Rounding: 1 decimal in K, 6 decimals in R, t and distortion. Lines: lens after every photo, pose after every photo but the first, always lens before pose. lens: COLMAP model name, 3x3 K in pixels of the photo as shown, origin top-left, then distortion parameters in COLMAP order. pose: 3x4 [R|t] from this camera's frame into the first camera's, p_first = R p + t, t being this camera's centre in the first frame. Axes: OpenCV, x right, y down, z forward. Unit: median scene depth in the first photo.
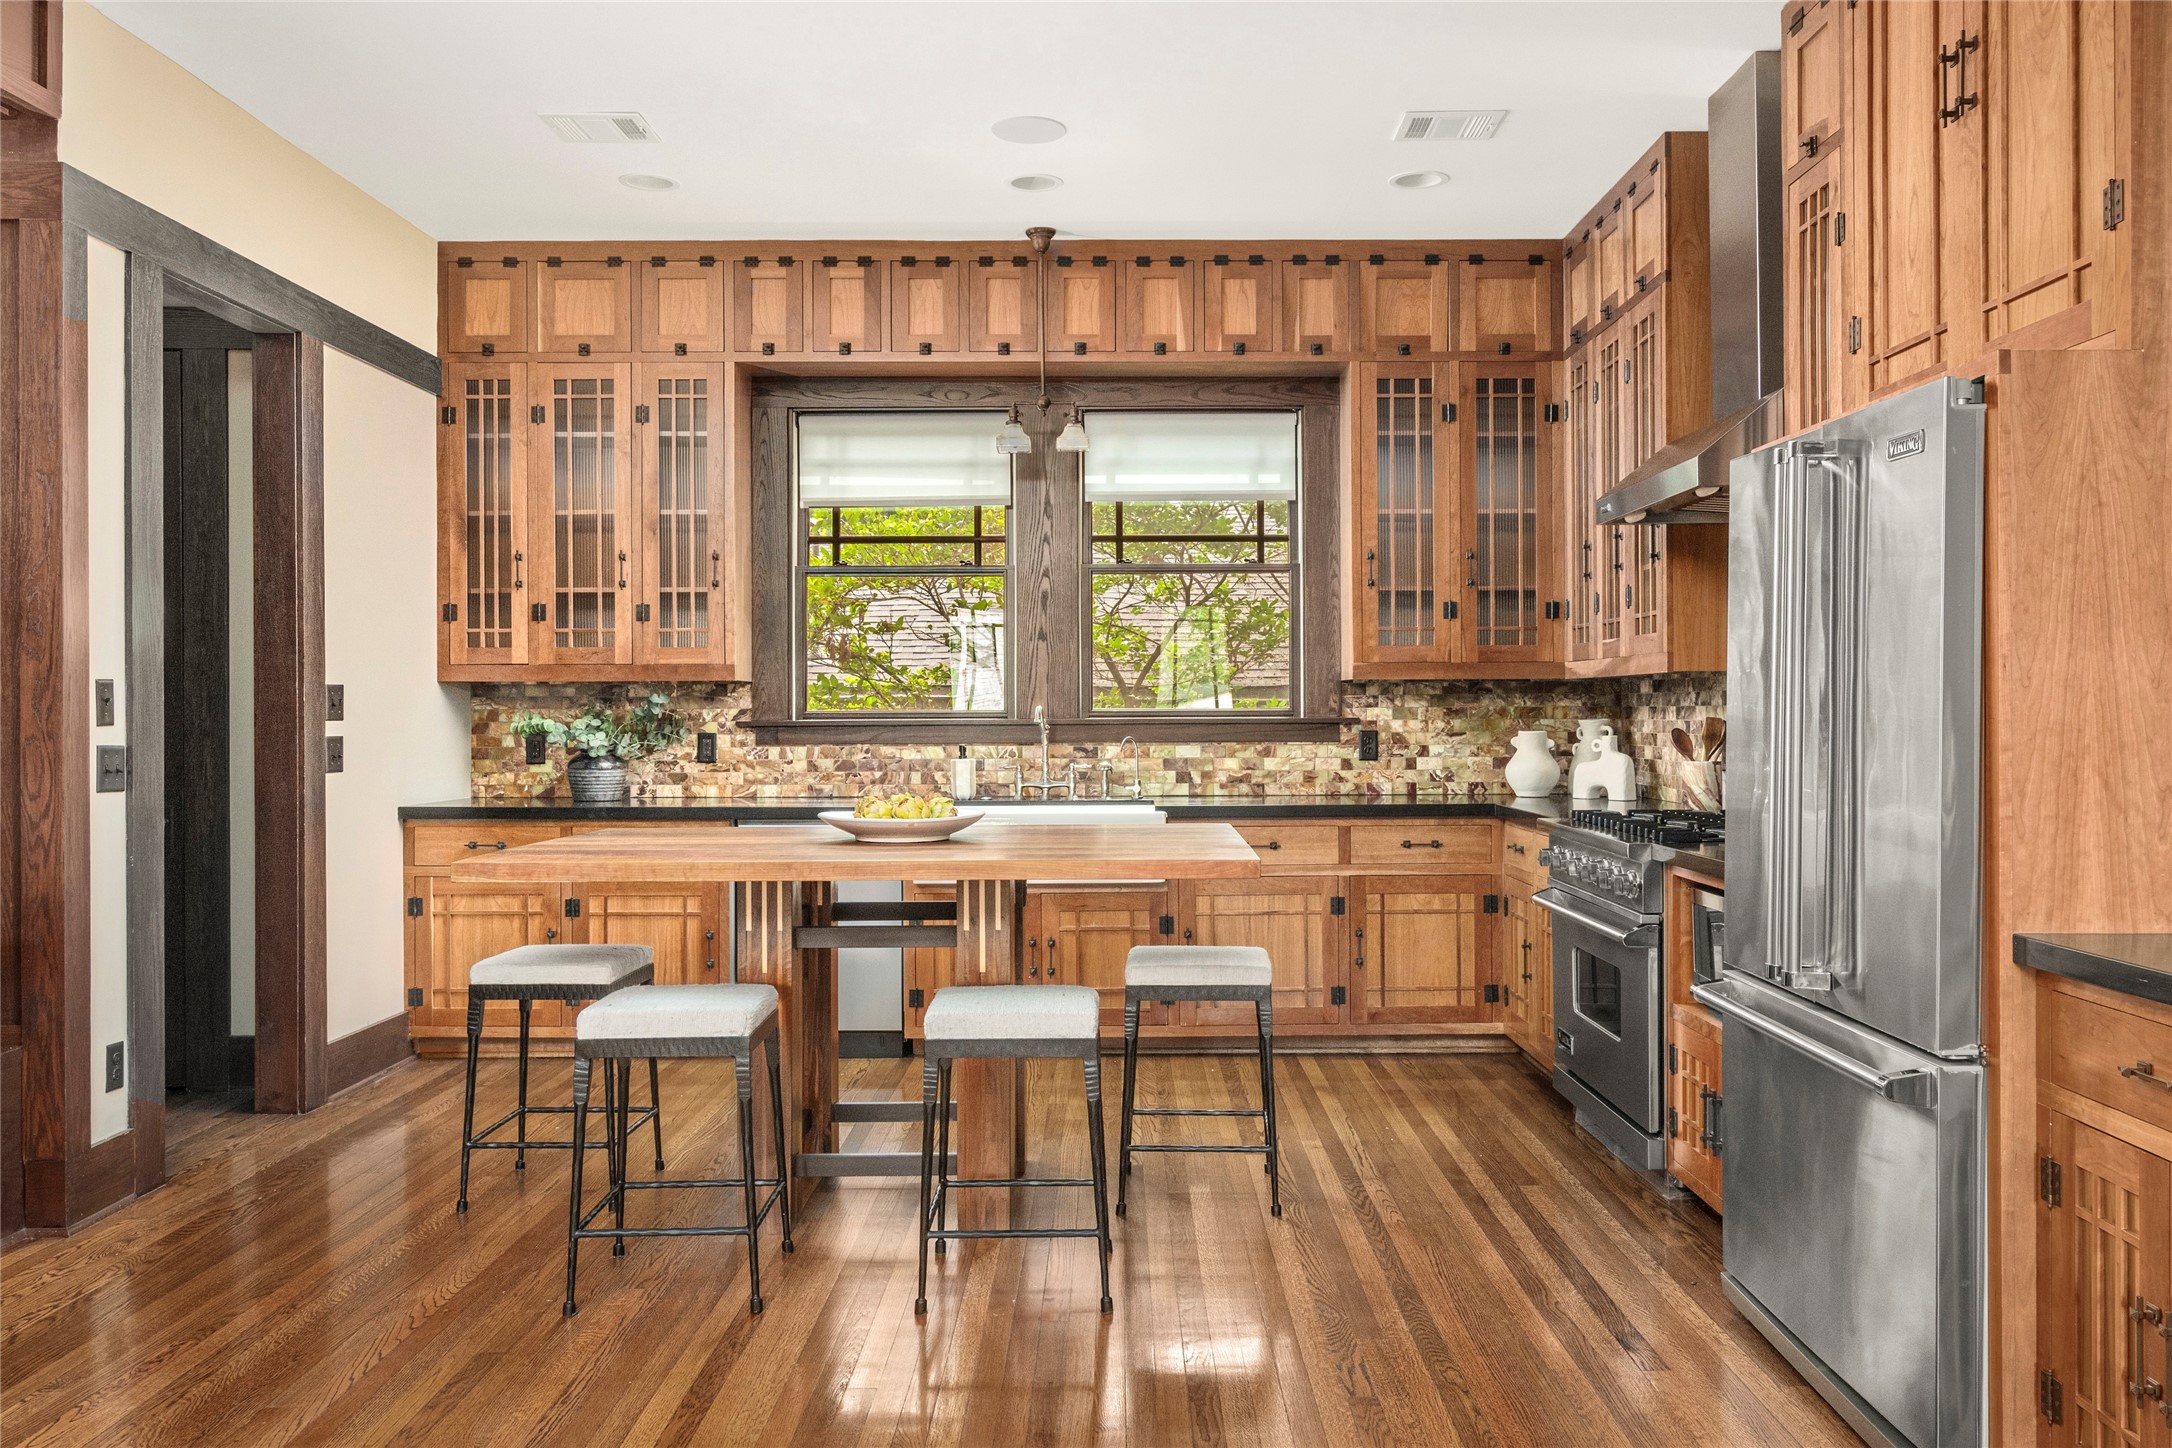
lens RADIAL K [[1734.8, 0, 1087.2], [0, 1734.8, 717.0], [0, 0, 1]] dist [0.014579, 0.000488]
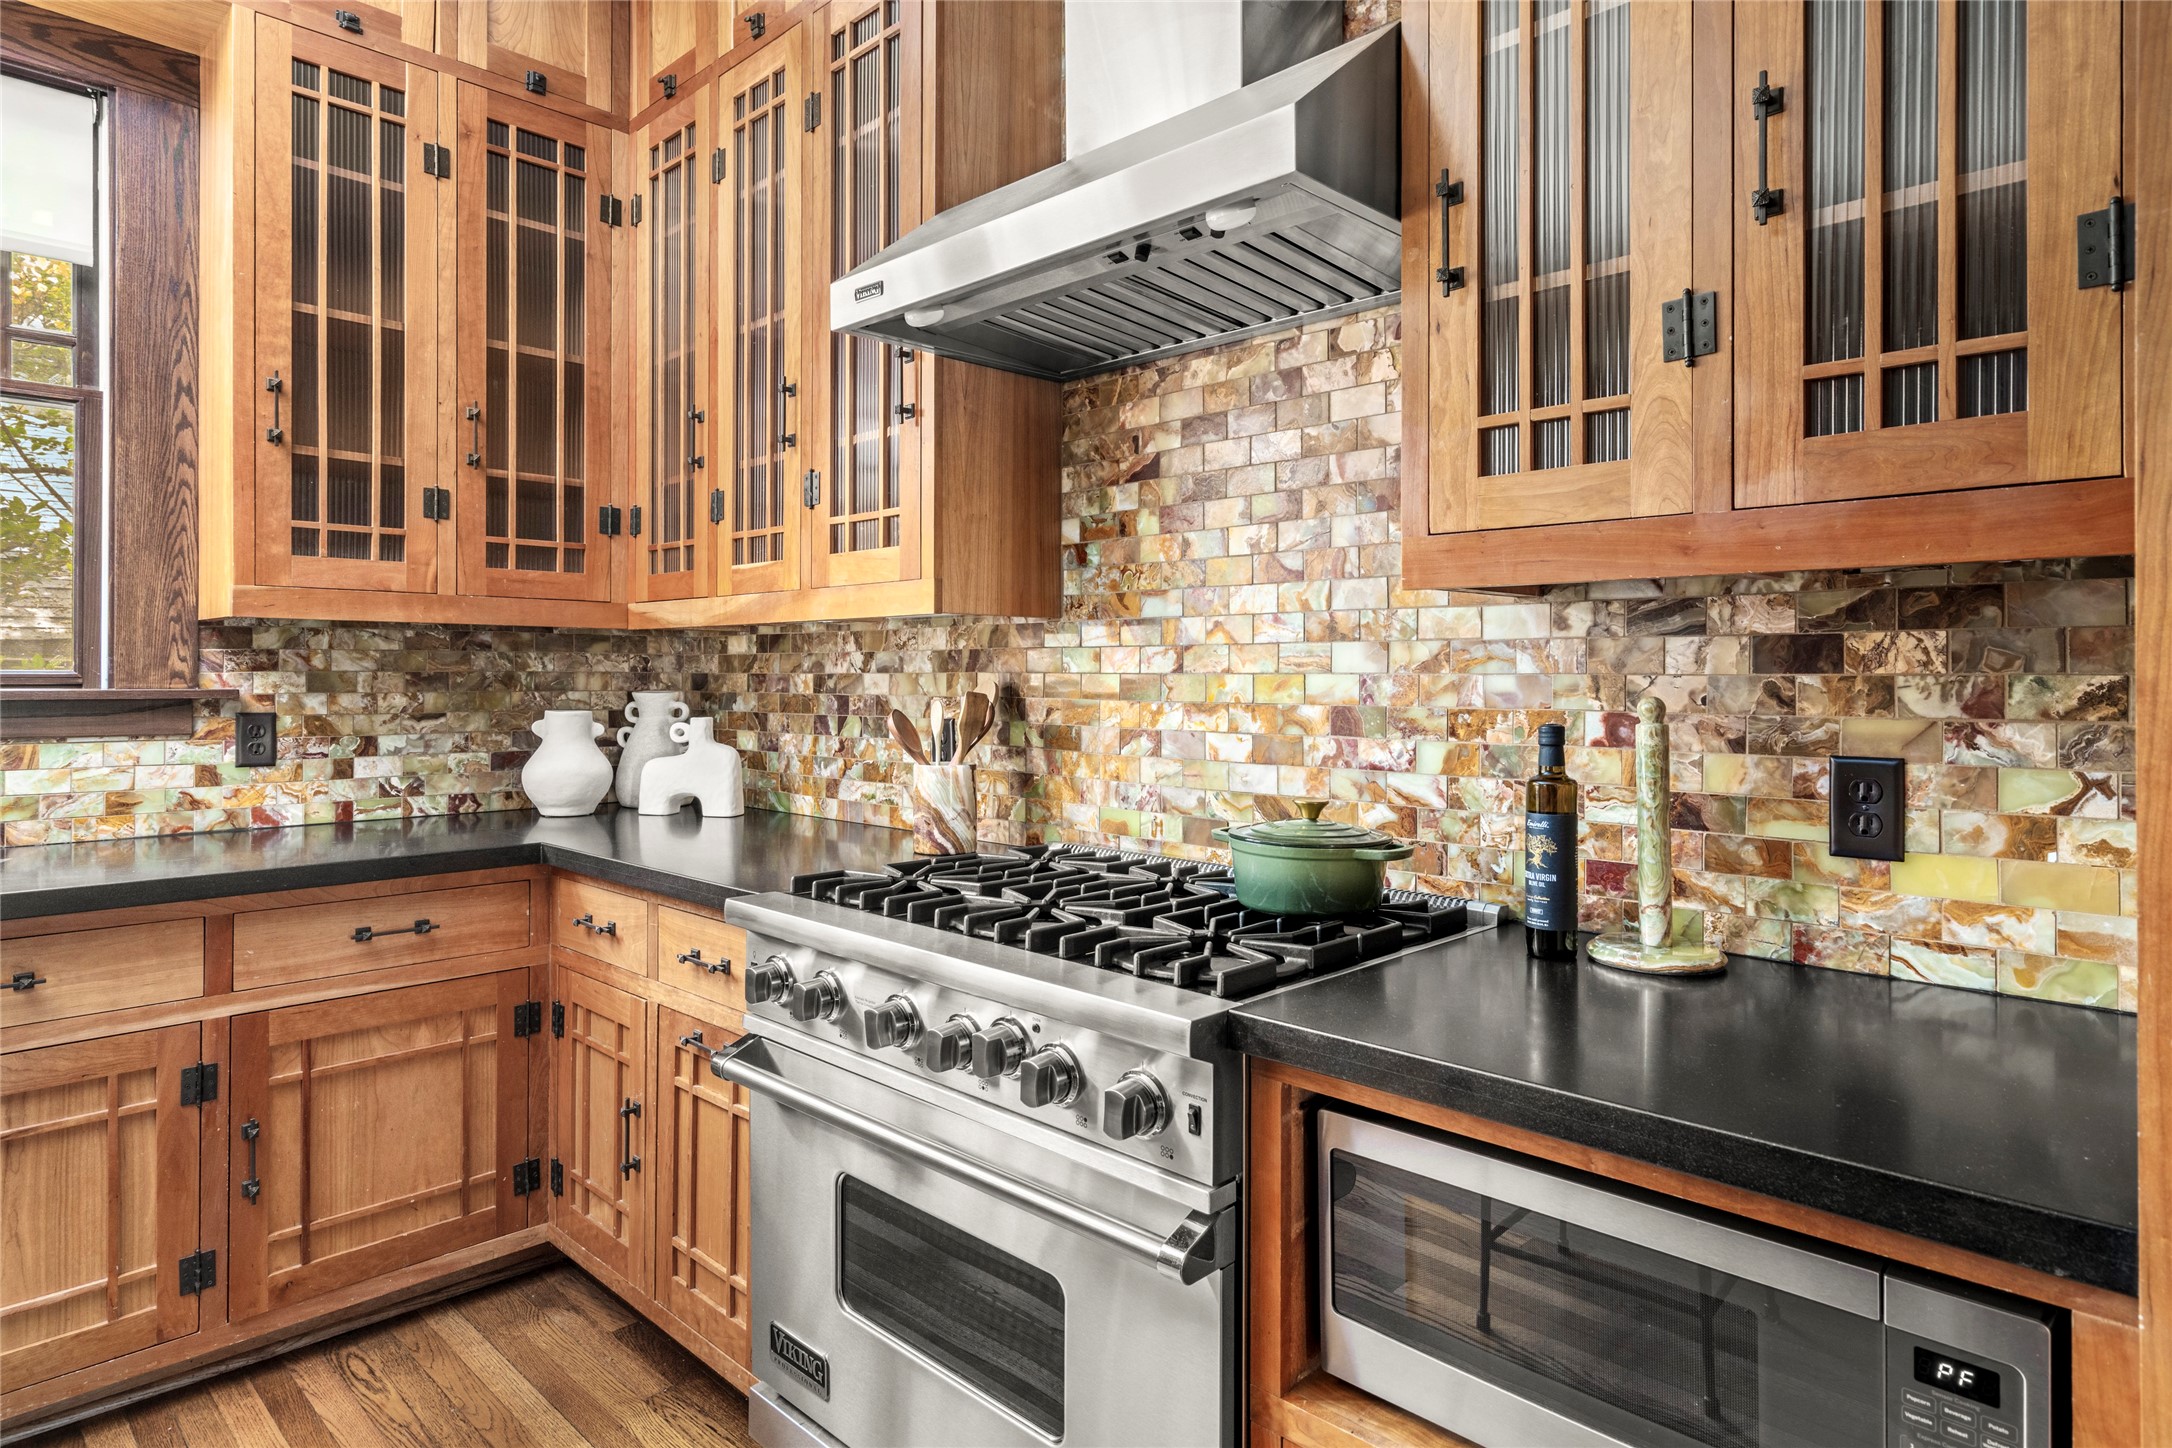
lens RADIAL K [[1224.9, 0, 1092.6], [0, 1224.9, 667.8], [0, 0, 1]] dist [0.003622, -0.002839]
pose [[0.688739, 0.010086, 0.724939, 0.062161], [-0.003102, 0.999935, -0.010965, -0.003089], [-0.725003, 0.005304, 0.688726, 0.538434]]
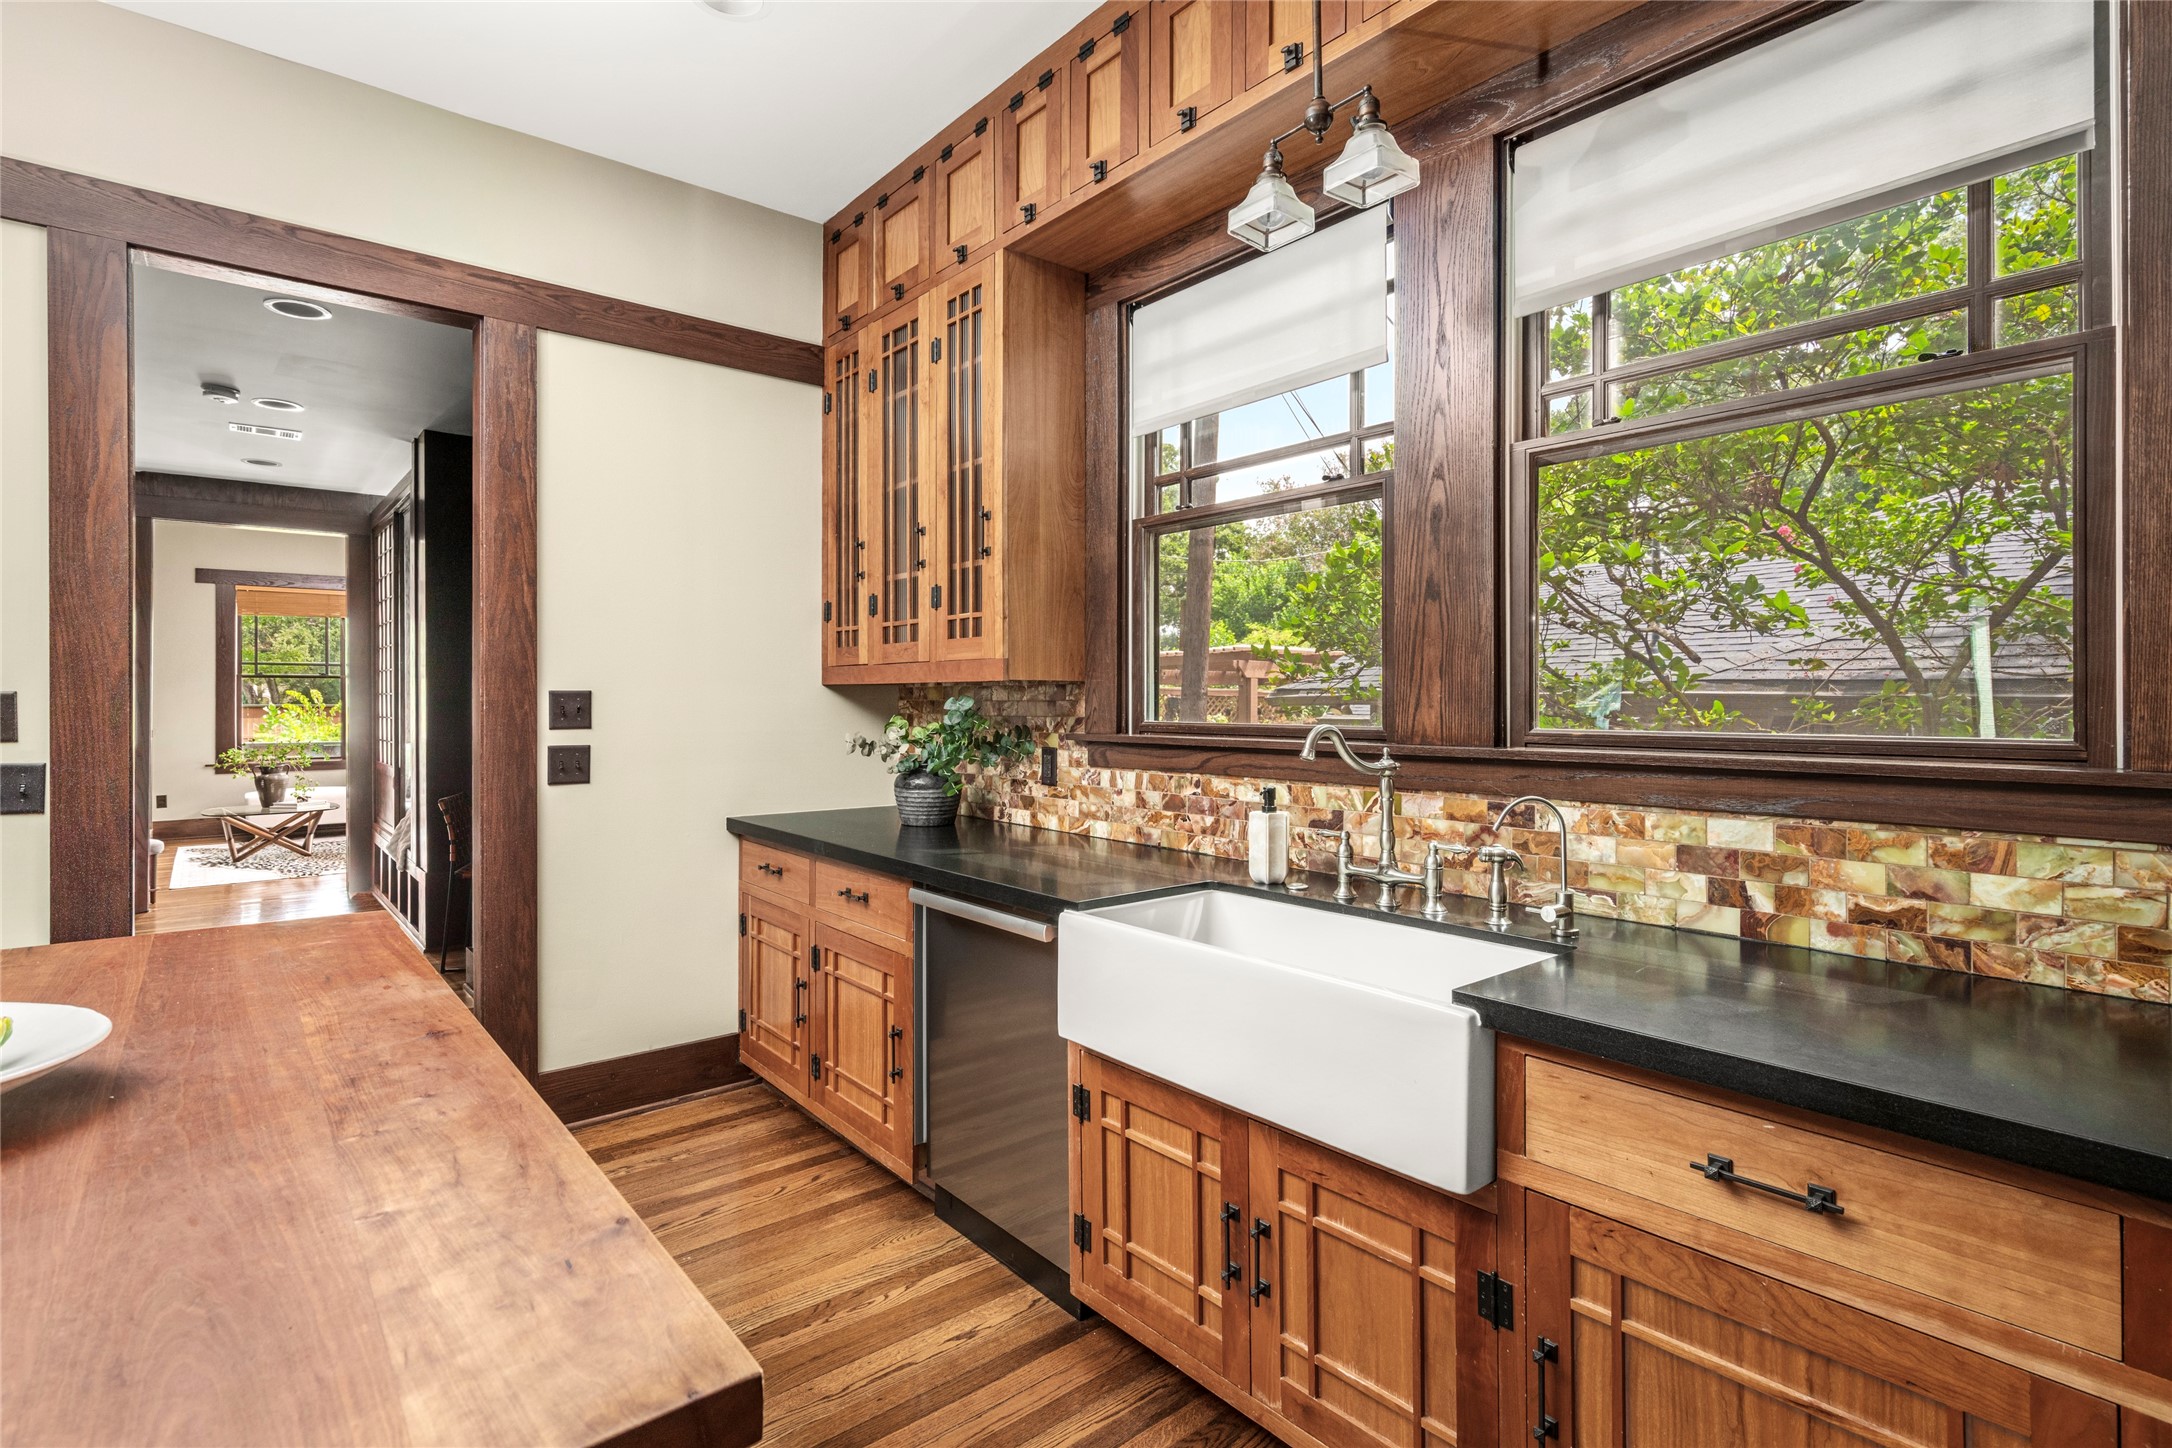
lens RADIAL K [[1047.2, 0, 1065.5], [0, 1047.2, 696.0], [0, 0, 1]] dist [0.001154, 0.001664]
pose [[0.647791, 0.000942, -0.761818, 0.148134], [-0.004552, 0.999986, -0.002634, -0.012910], [0.761805, 0.005174, 0.647786, 0.710179]]
